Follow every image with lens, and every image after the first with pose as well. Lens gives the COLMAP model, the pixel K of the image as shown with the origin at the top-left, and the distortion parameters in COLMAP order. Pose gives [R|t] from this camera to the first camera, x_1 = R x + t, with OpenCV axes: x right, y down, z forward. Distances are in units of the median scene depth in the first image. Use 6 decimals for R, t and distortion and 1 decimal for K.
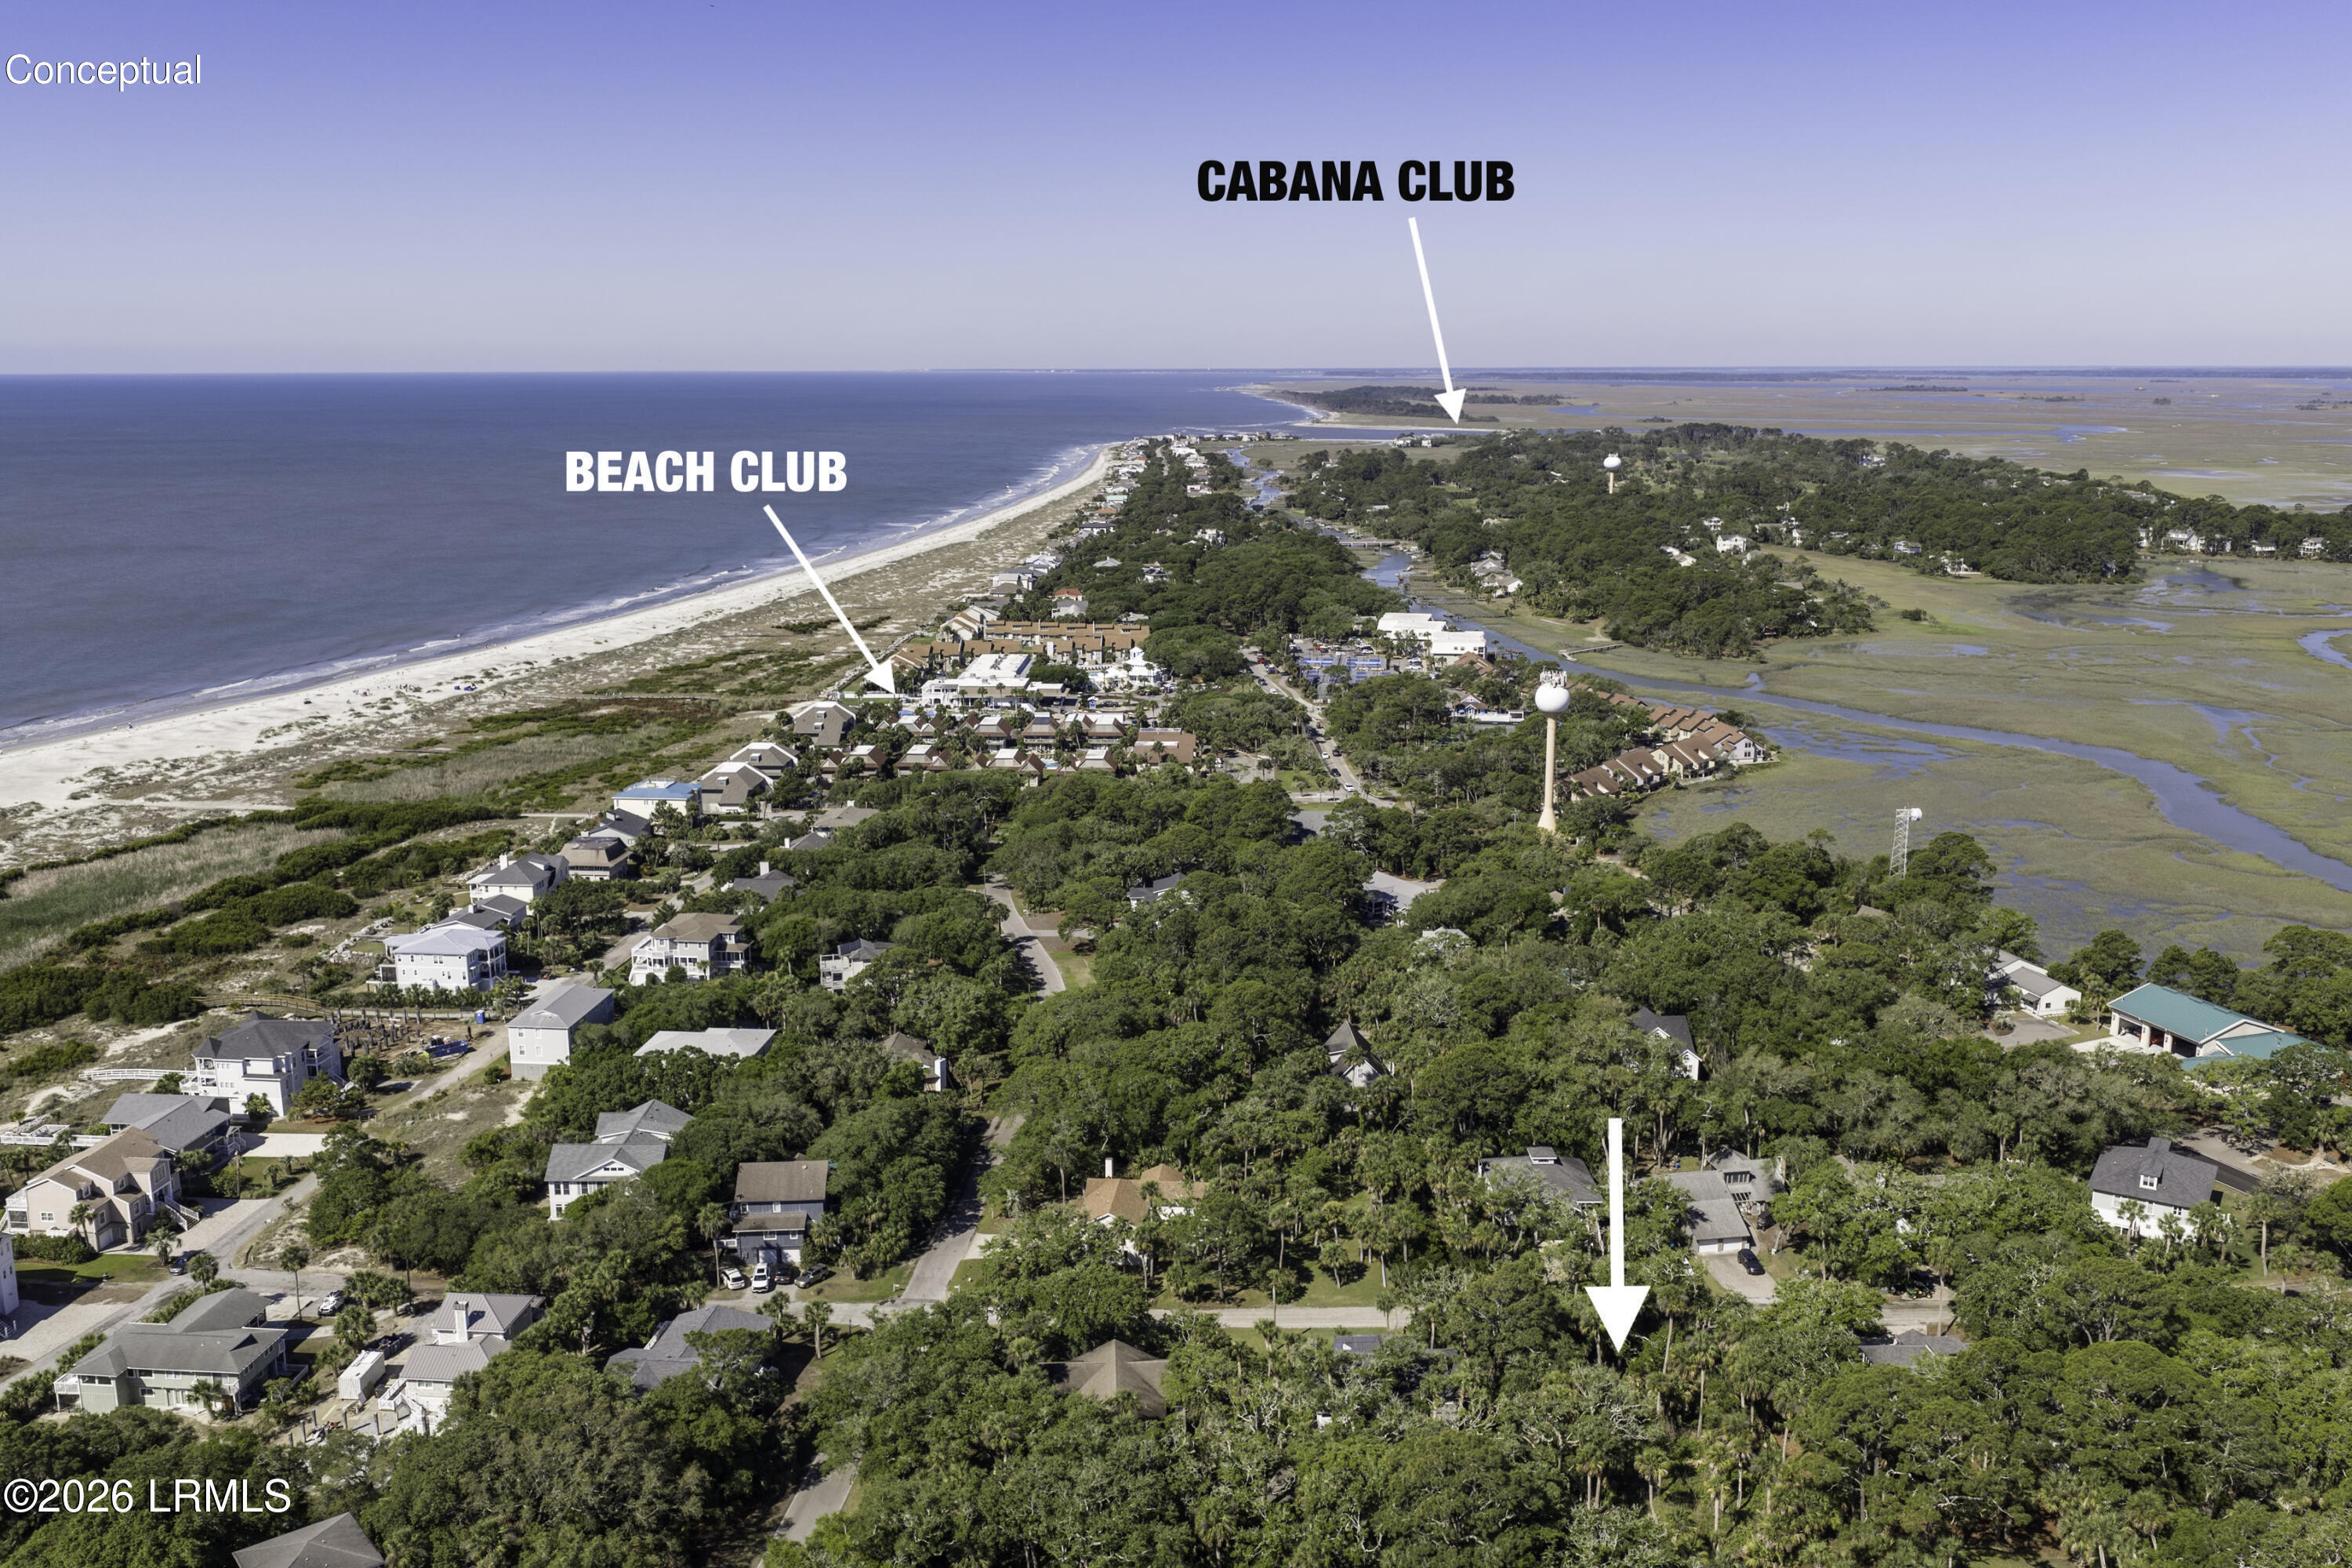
lens RADIAL K [[1952.0, 0, 1166.7], [0, 1952.0, 815.5], [0, 0, 1]] dist [0.035312, -0.066739]
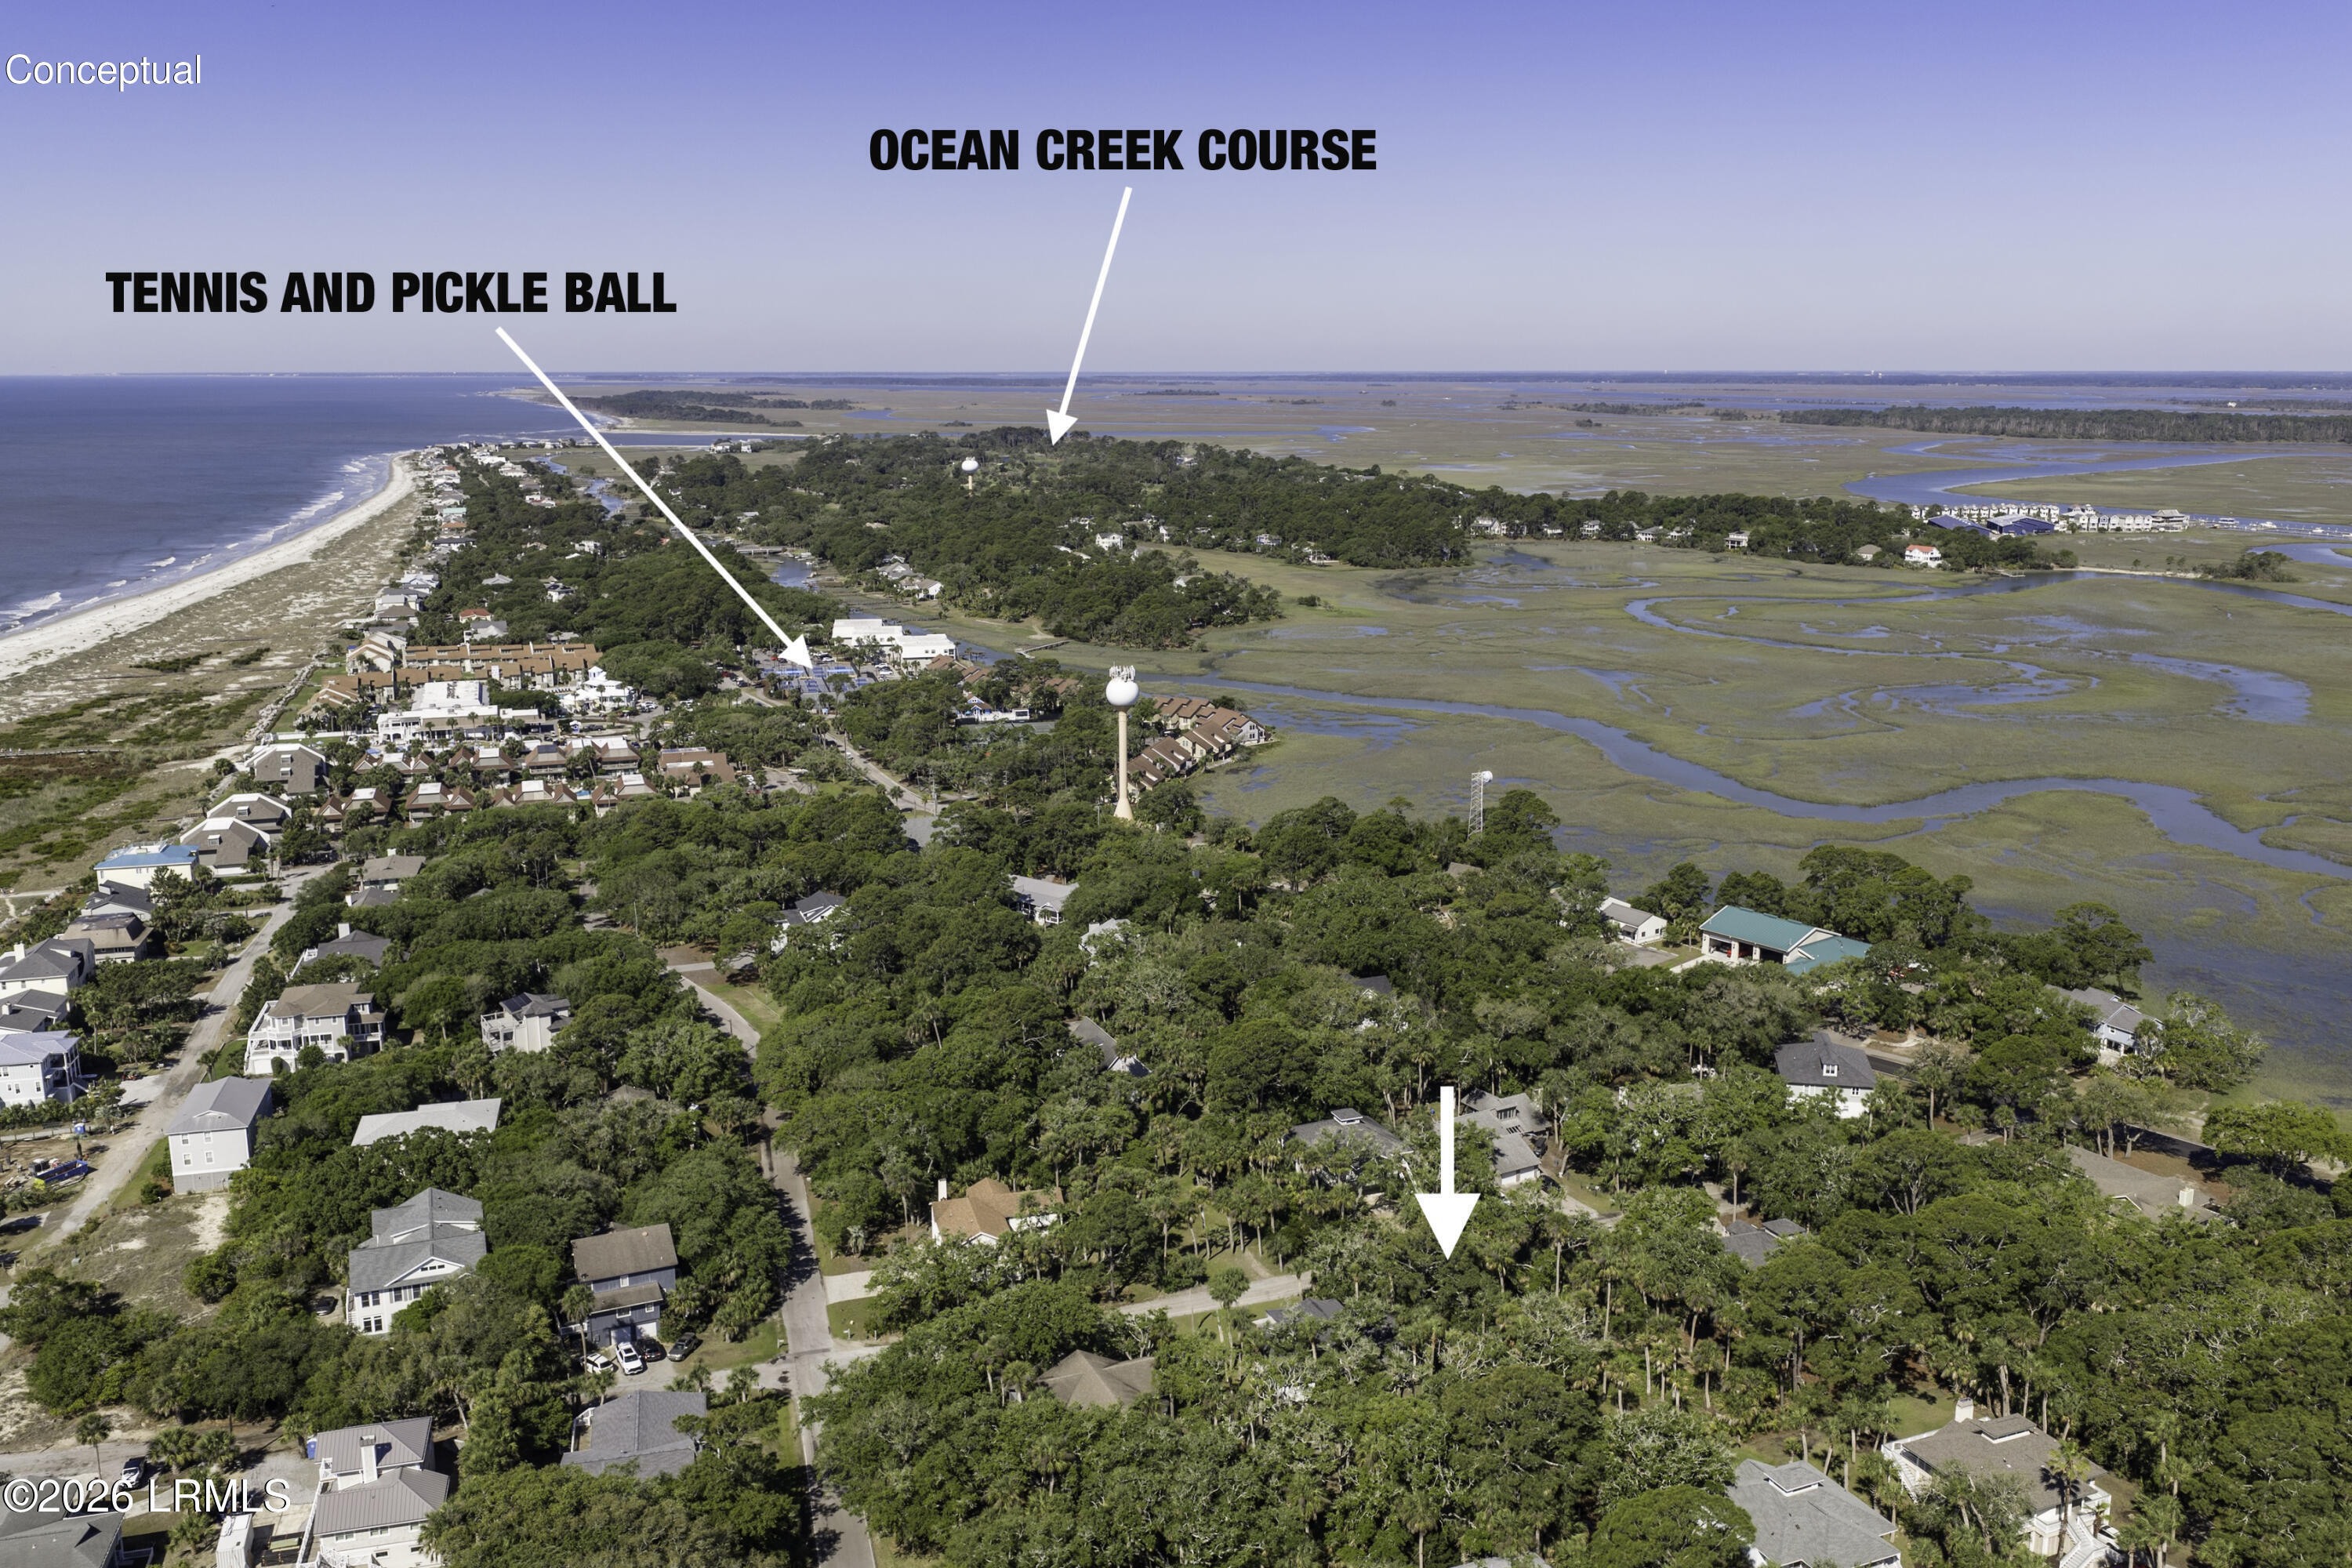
lens RADIAL K [[1952.0, 0, 1166.7], [0, 1952.0, 815.5], [0, 0, 1]] dist [0.035312, -0.066739]
pose [[0.934627, -0.078910, 0.346764, -0.119952], [0.079688, 0.996747, 0.012039, -0.004586], [-0.346586, 0.016380, 0.937875, 0.017570]]
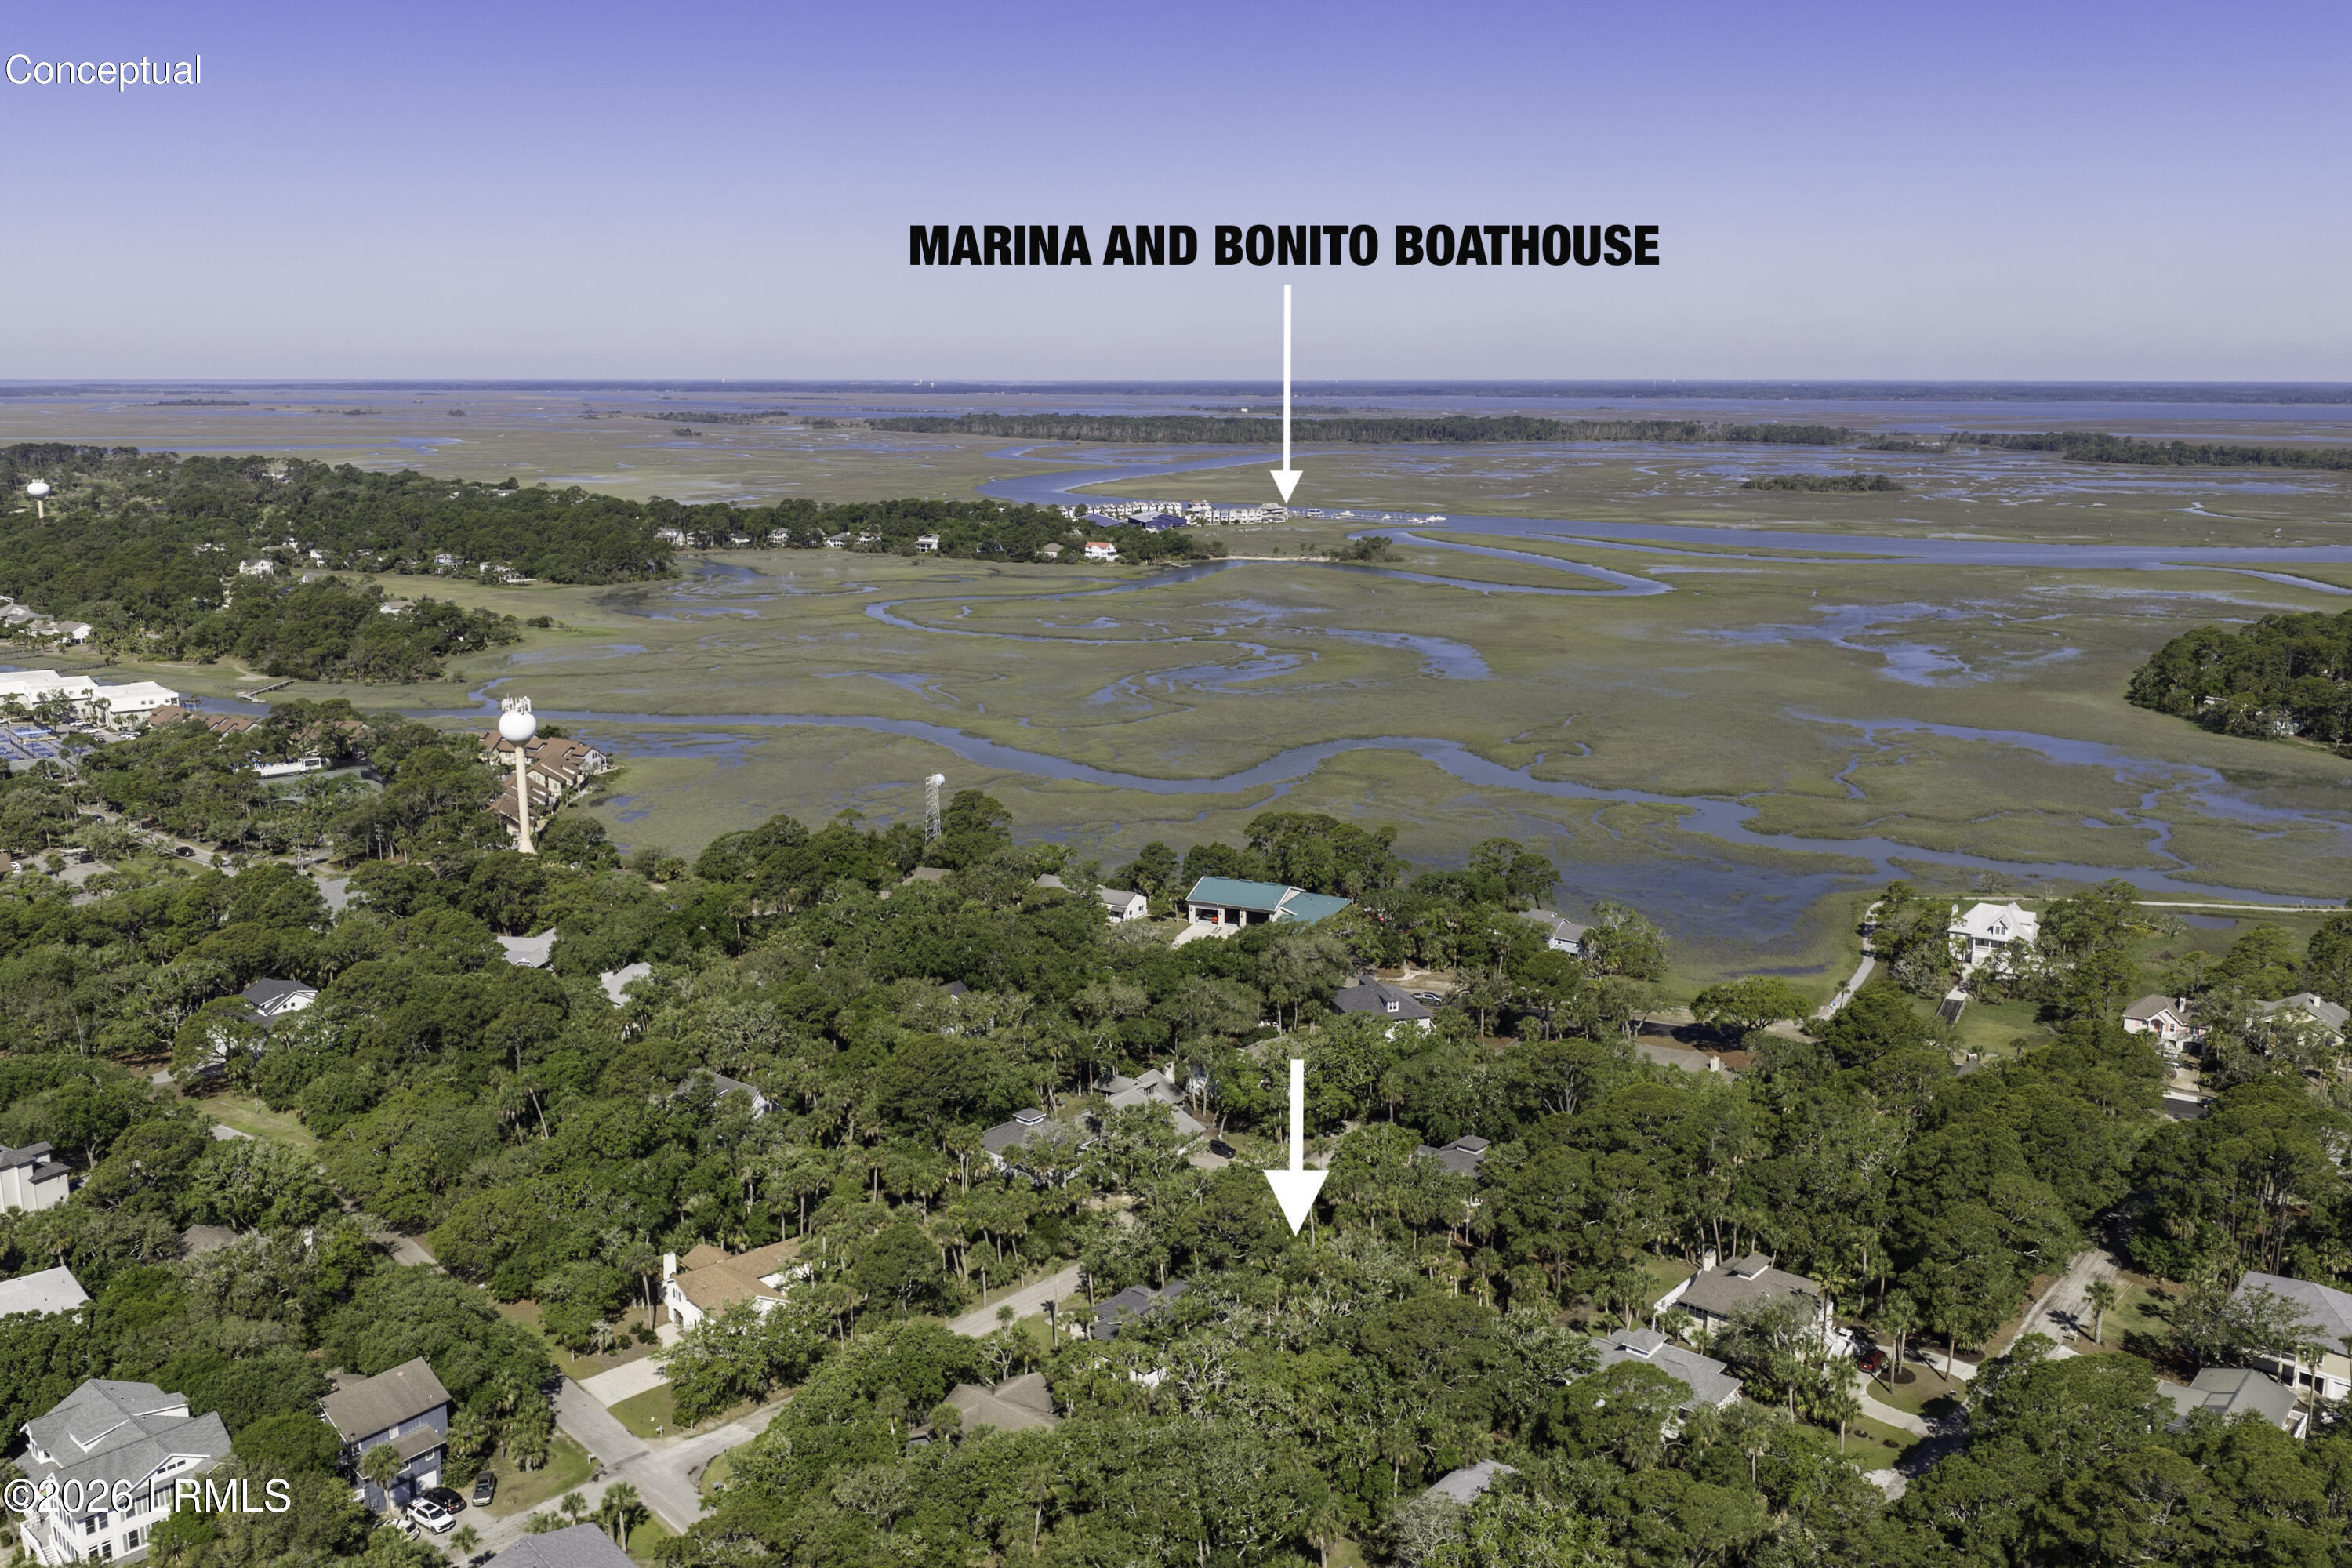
lens RADIAL K [[1964.8, 0, 1167.9], [0, 1964.8, 776.1], [0, 0, 1]] dist [0.018148, -0.024168]
pose [[0.673857, -0.146135, 0.724266, -0.241882], [0.165406, 0.985203, 0.044891, -0.022152], [-0.720109, 0.089547, 0.688058, 0.086842]]
